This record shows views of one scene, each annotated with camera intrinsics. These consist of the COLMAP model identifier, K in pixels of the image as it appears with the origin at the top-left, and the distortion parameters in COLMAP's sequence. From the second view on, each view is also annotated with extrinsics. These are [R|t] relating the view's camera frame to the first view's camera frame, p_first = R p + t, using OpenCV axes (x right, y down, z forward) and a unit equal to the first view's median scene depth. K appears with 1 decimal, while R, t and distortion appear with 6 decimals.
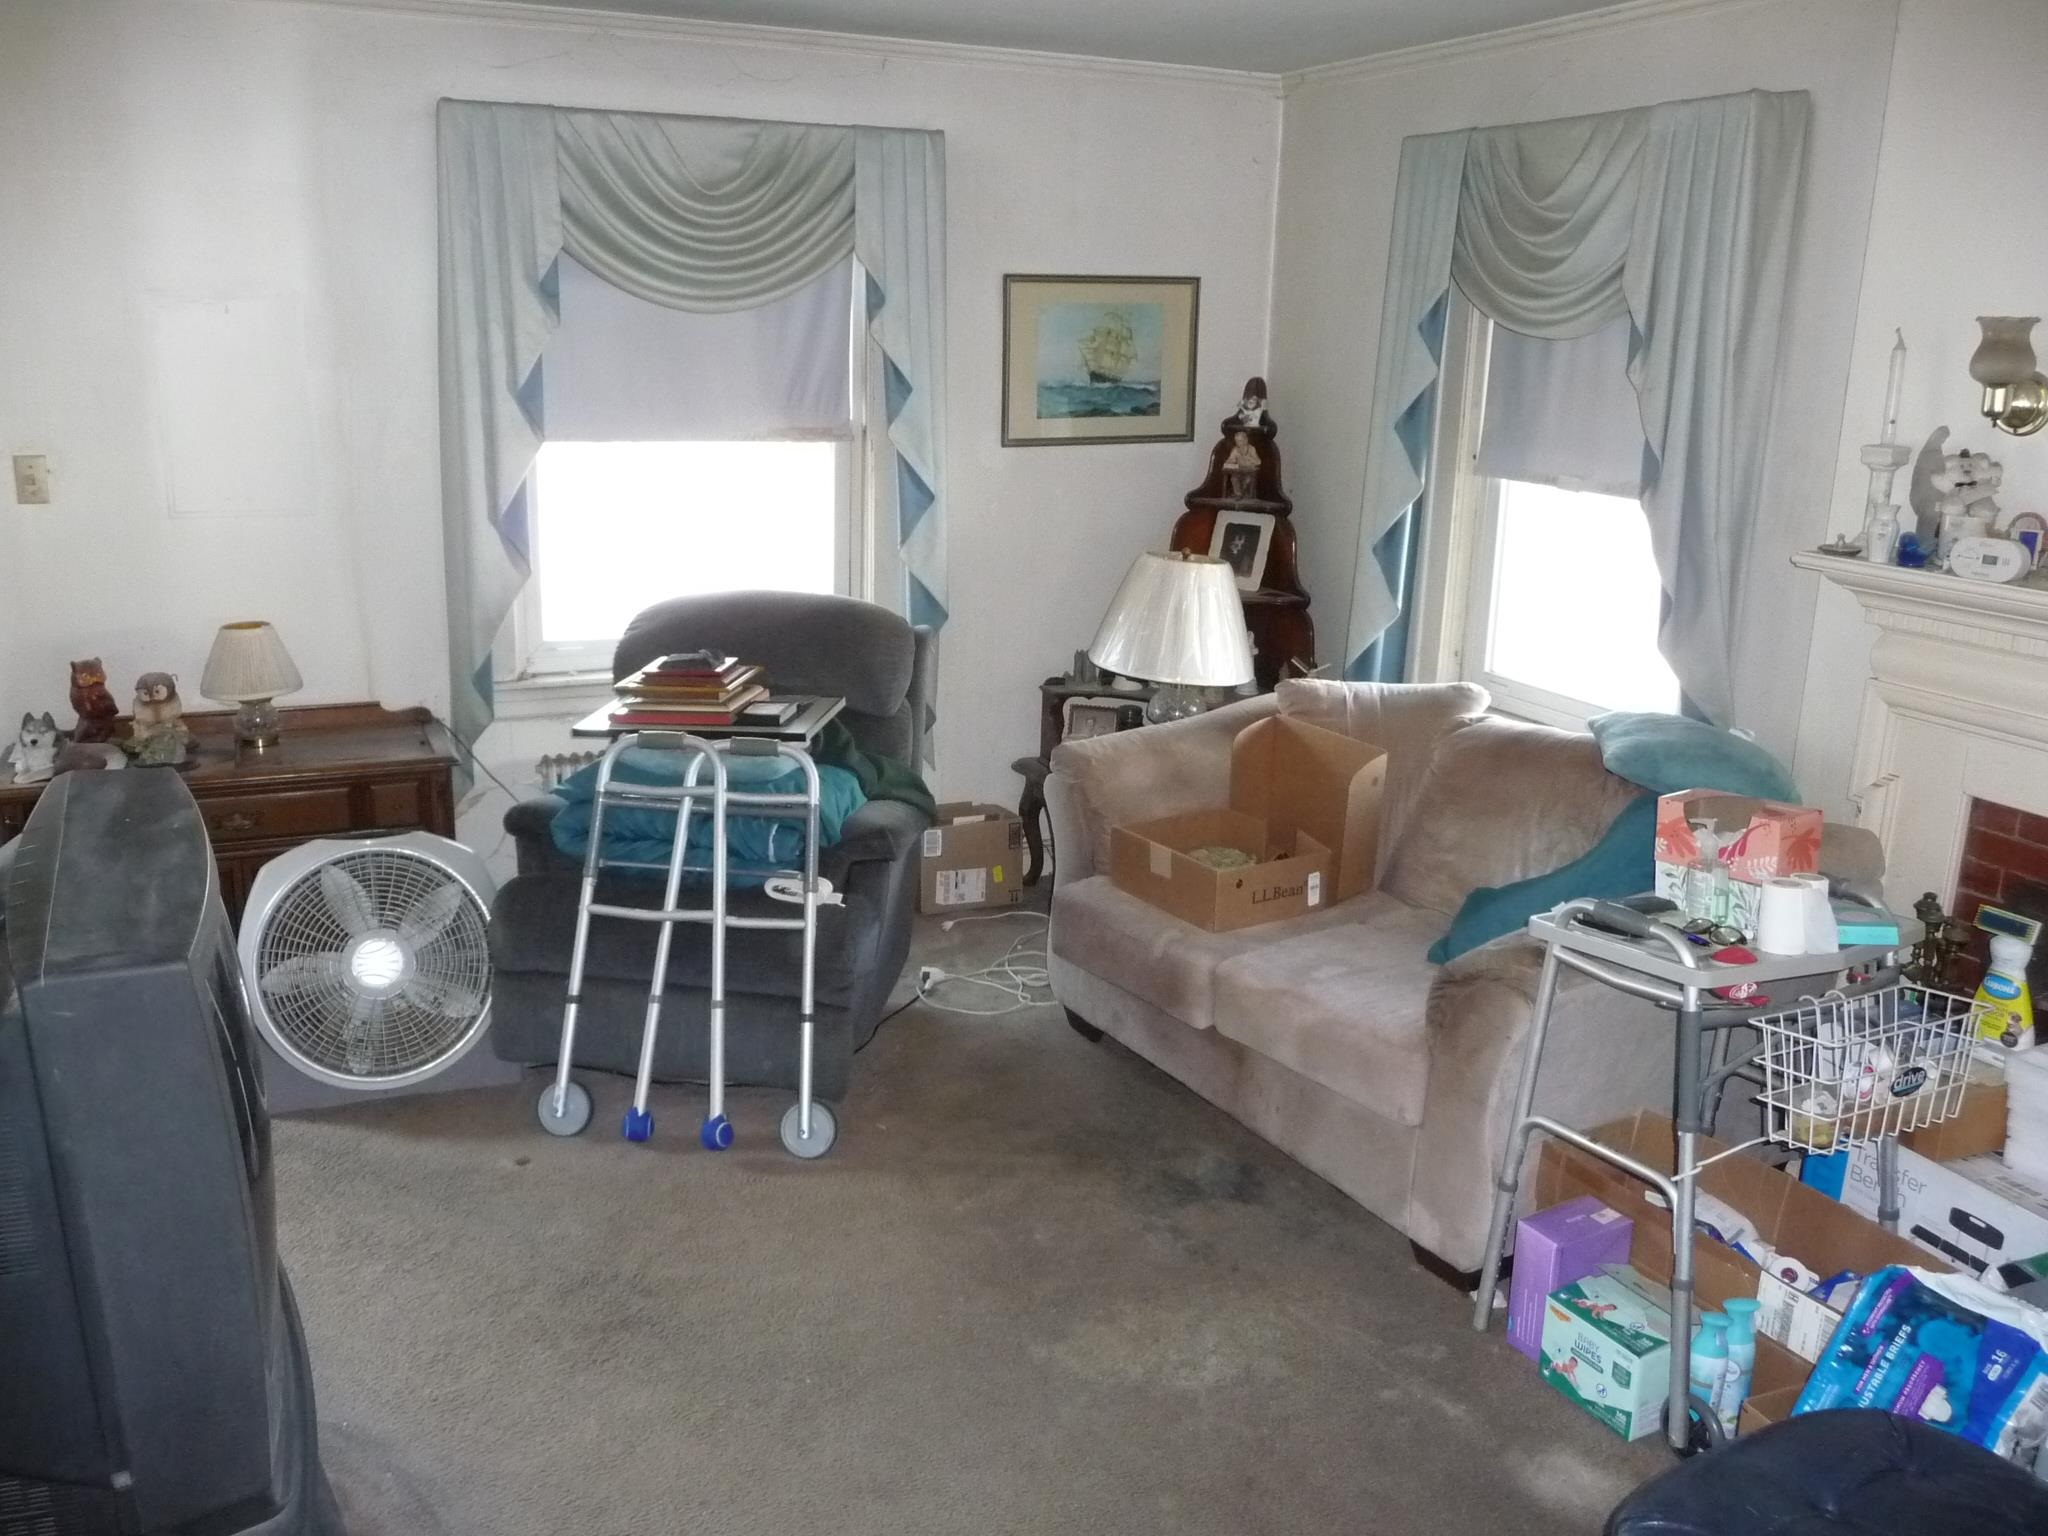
lens RADIAL K [[1707.9, 0, 1019.9], [0, 1707.9, 770.9], [0, 0, 1]] dist [-0.045387, 0.041939]
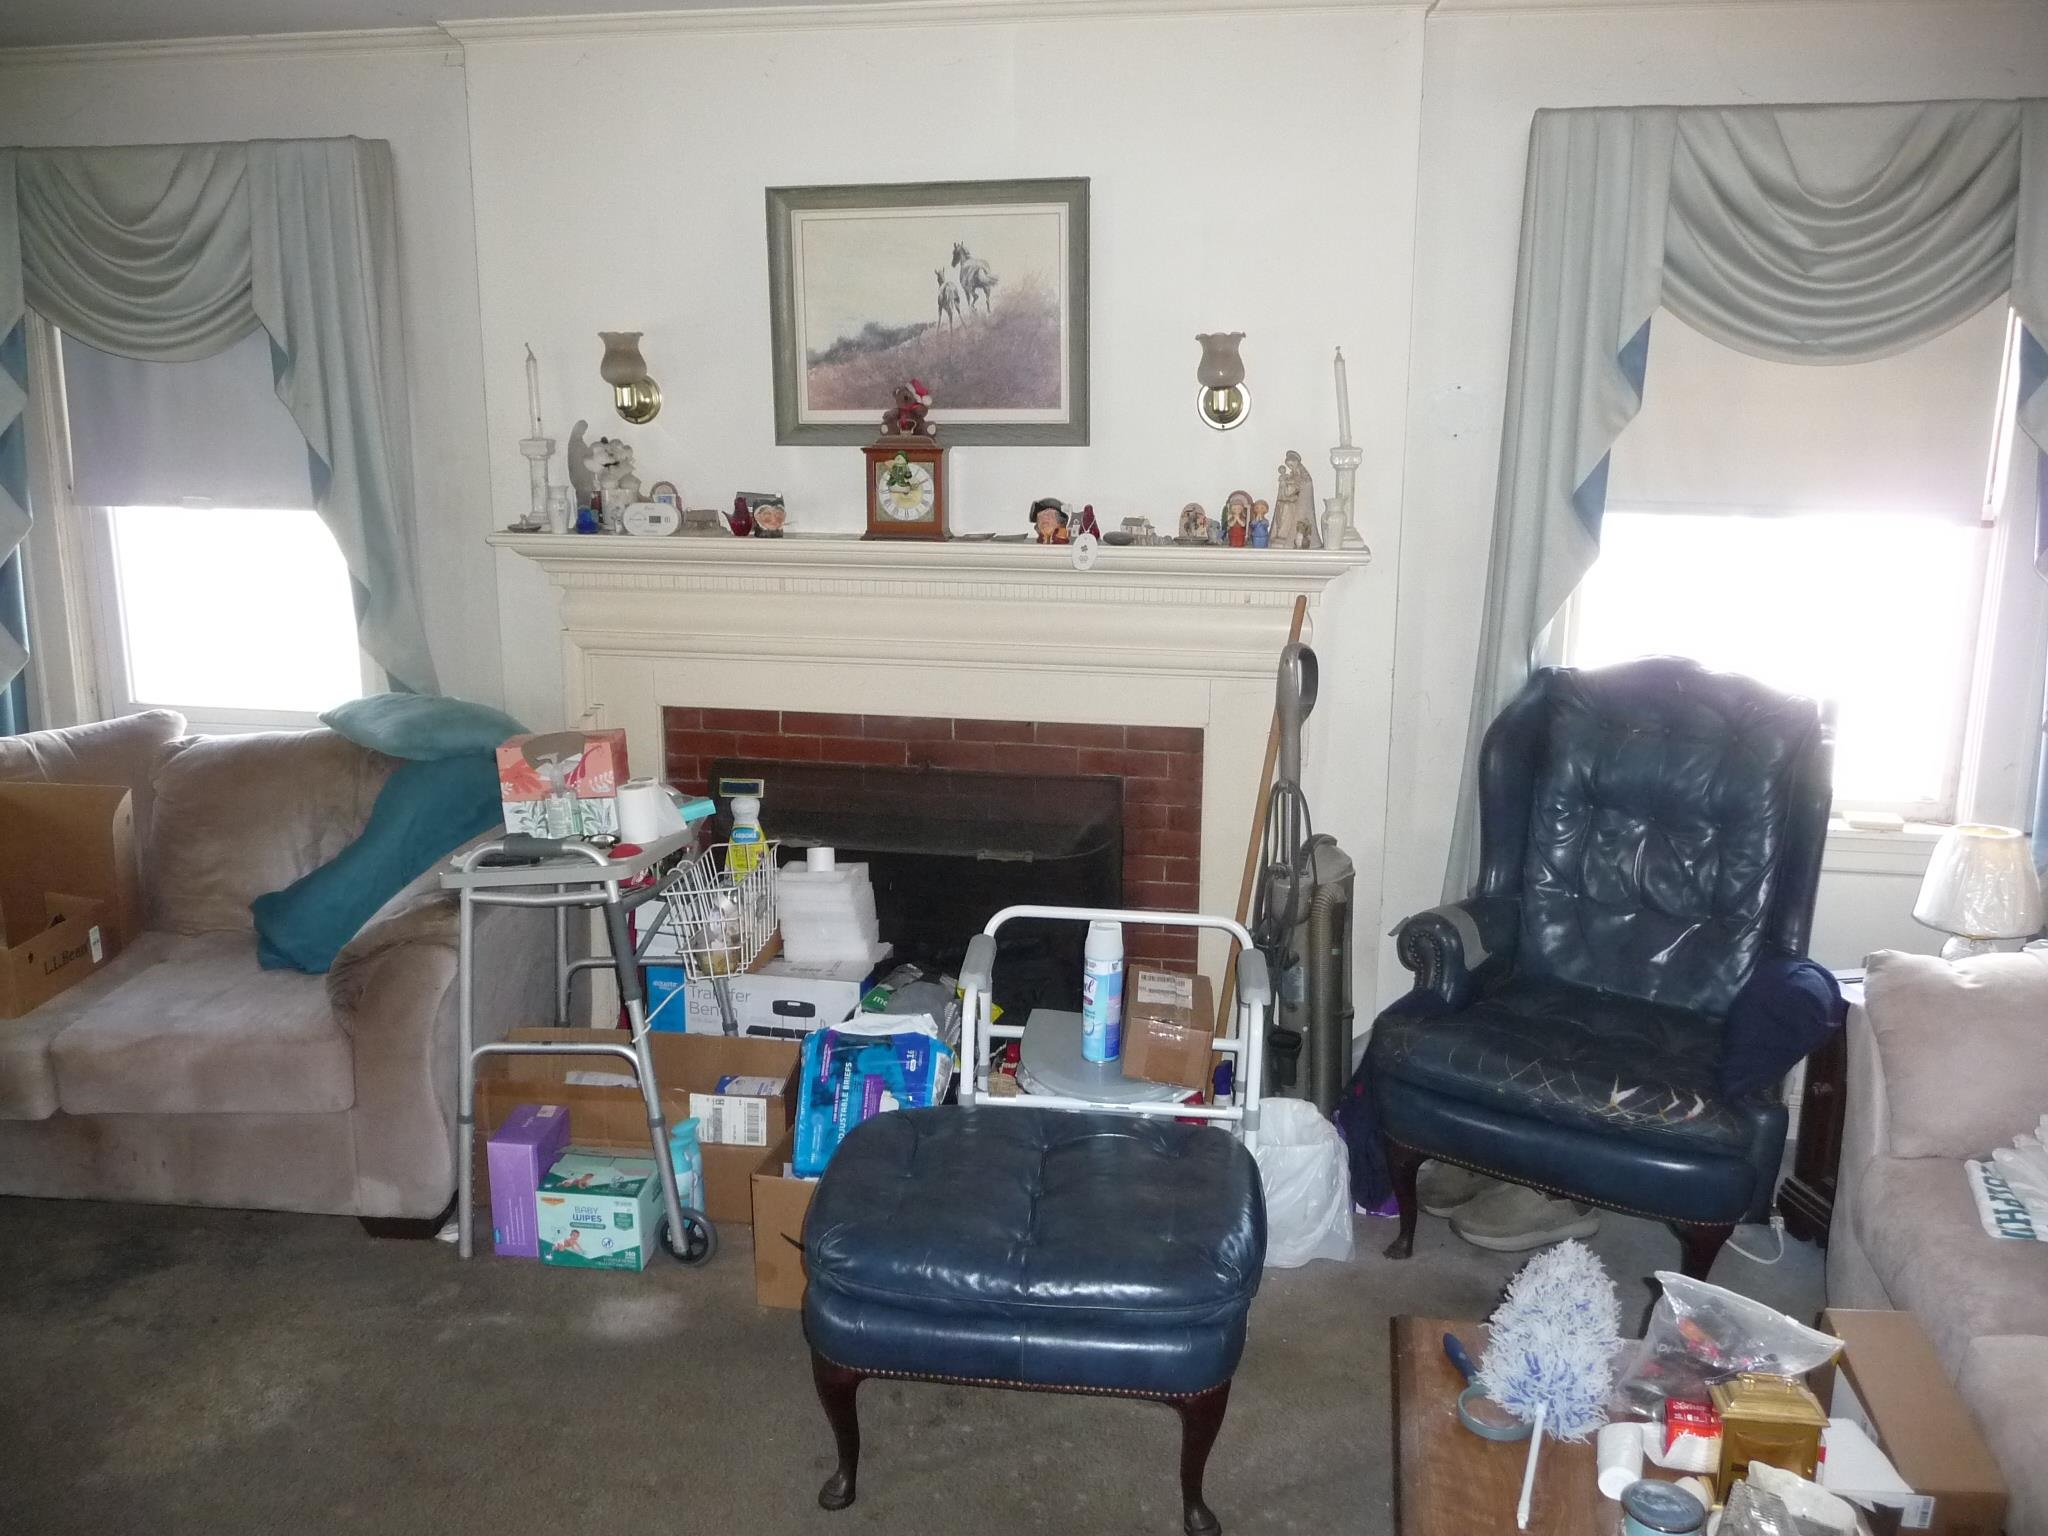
lens RADIAL K [[1707.9, 0, 1013.3], [0, 1707.9, 769.2], [0, 0, 1]] dist [-0.045387, 0.041939]
pose [[0.566717, -0.206022, 0.797738, -0.338563], [0.219152, 0.971046, 0.095093, -0.003431], [-0.794232, 0.120935, 0.595458, 0.031456]]
